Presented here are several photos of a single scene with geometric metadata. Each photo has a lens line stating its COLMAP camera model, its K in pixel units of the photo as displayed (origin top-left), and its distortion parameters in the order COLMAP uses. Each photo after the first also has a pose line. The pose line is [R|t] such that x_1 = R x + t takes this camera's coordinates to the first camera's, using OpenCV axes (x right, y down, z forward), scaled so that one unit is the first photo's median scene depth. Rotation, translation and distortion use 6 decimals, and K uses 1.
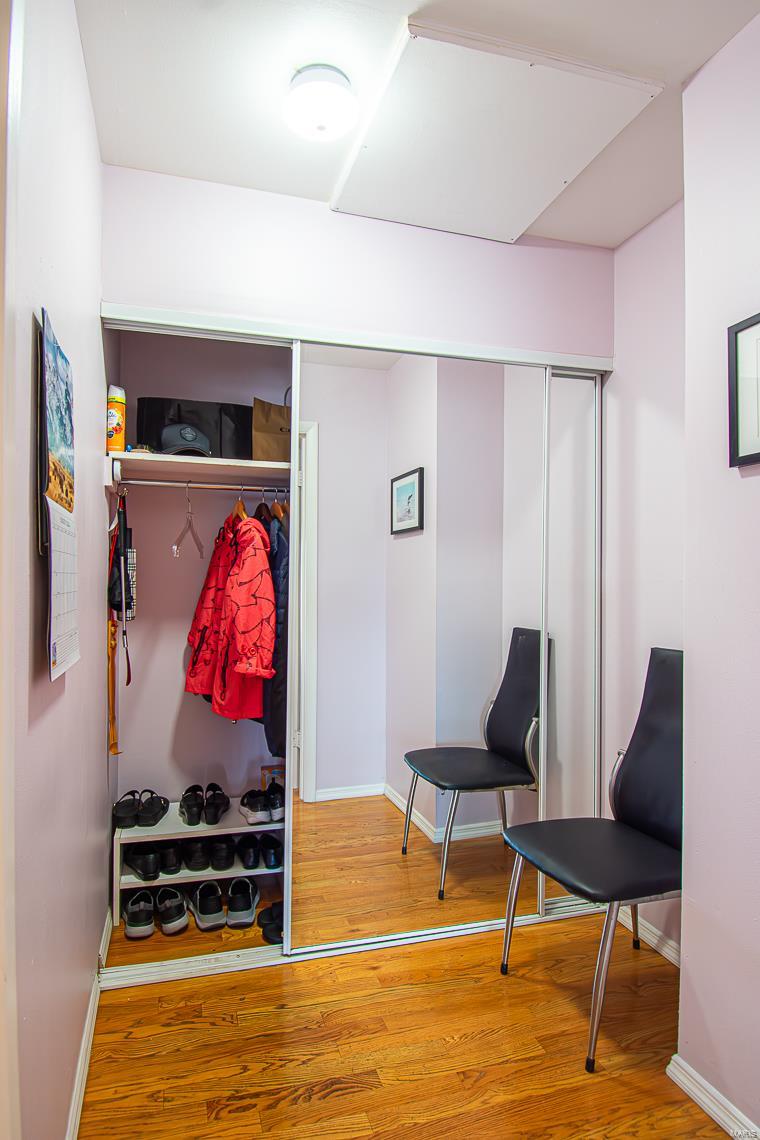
lens RADIAL K [[670.3, 0, 377.5], [0, 670.3, 573.8], [0, 0, 1]] dist [-0.002708, -0.001964]
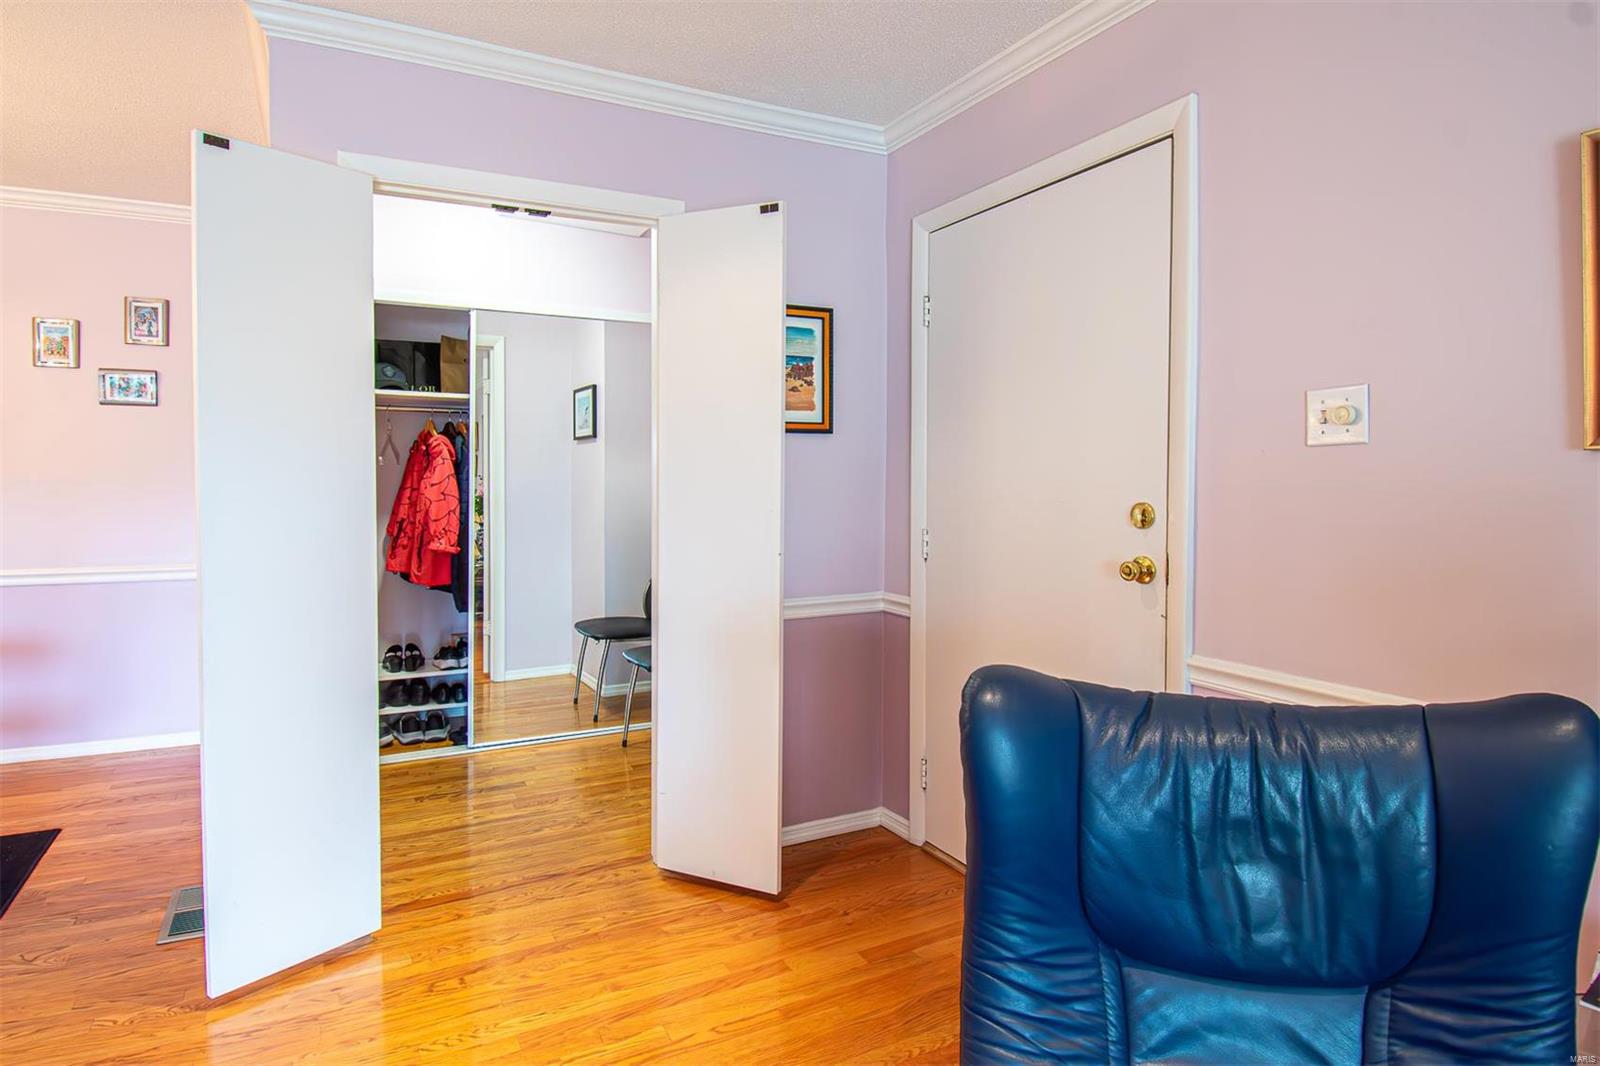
lens RADIAL K [[940.7, 0, 823.6], [0, 940.7, 486.6], [0, 0, 1]] dist [-0.002708, -0.001964]
pose [[0.980790, -0.007986, 0.194902, 0.184369], [0.004572, 0.999828, 0.017957, -0.010979], [-0.195012, -0.016721, 0.980658, -0.933441]]
